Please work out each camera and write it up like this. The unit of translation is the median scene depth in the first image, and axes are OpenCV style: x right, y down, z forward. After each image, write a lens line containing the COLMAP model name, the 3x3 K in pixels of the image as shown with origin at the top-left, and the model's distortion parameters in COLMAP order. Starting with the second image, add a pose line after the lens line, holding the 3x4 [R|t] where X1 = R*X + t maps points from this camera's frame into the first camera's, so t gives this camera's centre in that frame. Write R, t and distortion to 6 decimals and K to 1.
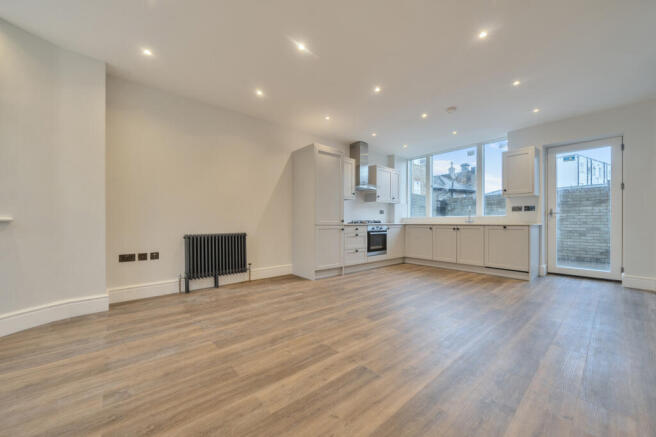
lens RADIAL K [[241.5, 0, 317.2], [0, 241.5, 221.4], [0, 0, 1]] dist [0.000265, -0.000017]
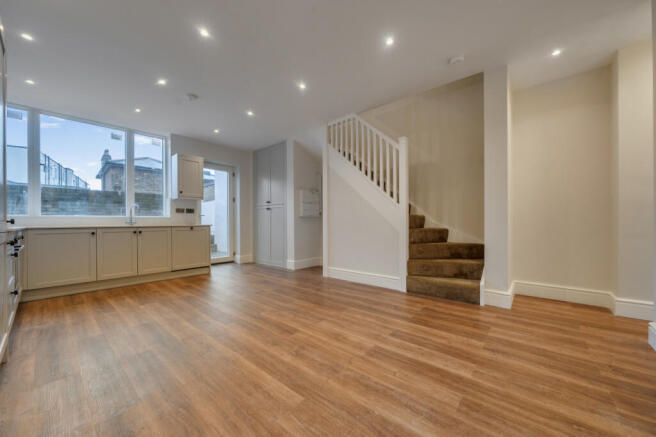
lens RADIAL K [[258.5, 0, 332.6], [0, 258.5, 222.7], [0, 0, 1]] dist [-0.000878, -0.000162]
pose [[-0.190256, -0.000955, 0.981734, -0.403203], [0.004665, 0.999987, 0.001877, 0.000549], [-0.981723, 0.004937, -0.190249, 0.572652]]
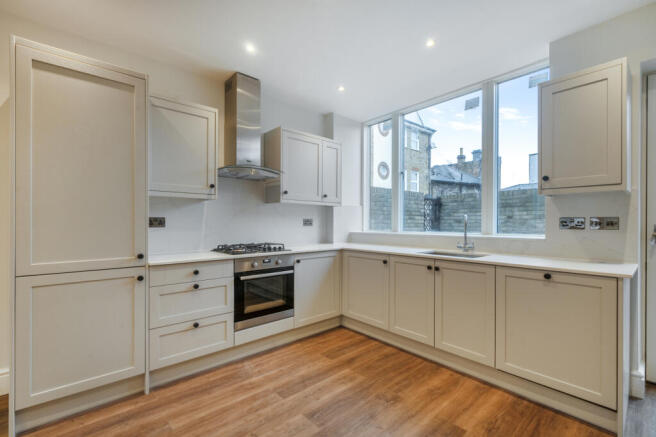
lens RADIAL K [[288.1, 0, 323.0], [0, 288.1, 223.1], [0, 0, 1]] dist [-0.000775, 0.000079]
pose [[0.998826, -0.002047, 0.048390, 0.378569], [0.001801, 0.999985, 0.005133, -0.057101], [-0.048400, -0.005040, 0.998815, 0.531273]]
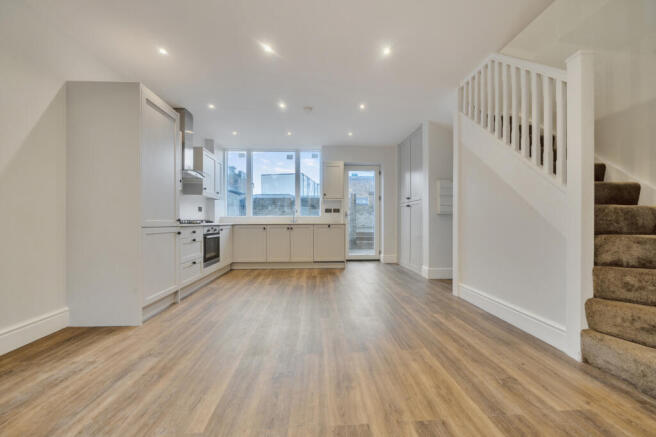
lens RADIAL K [[250.4, 0, 317.8], [0, 250.4, 222.4], [0, 0, 1]] dist [-0.002133, -0.000119]
pose [[0.600805, -0.003912, 0.799386, -0.212810], [0.000820, 0.999991, 0.004277, 0.001082], [-0.799395, -0.001915, 0.600803, 0.290971]]
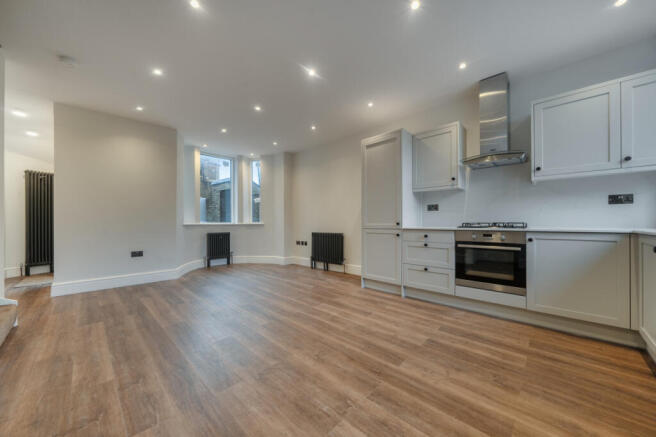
lens RADIAL K [[232.5, 0, 328.0], [0, 232.5, 221.5], [0, 0, 1]] dist [-0.001067, -0.000058]
pose [[0.139808, -0.007071, -0.990153, 0.793248], [0.007674, 0.999952, -0.006057, -0.006531], [0.990149, -0.006752, 0.139855, 0.688096]]
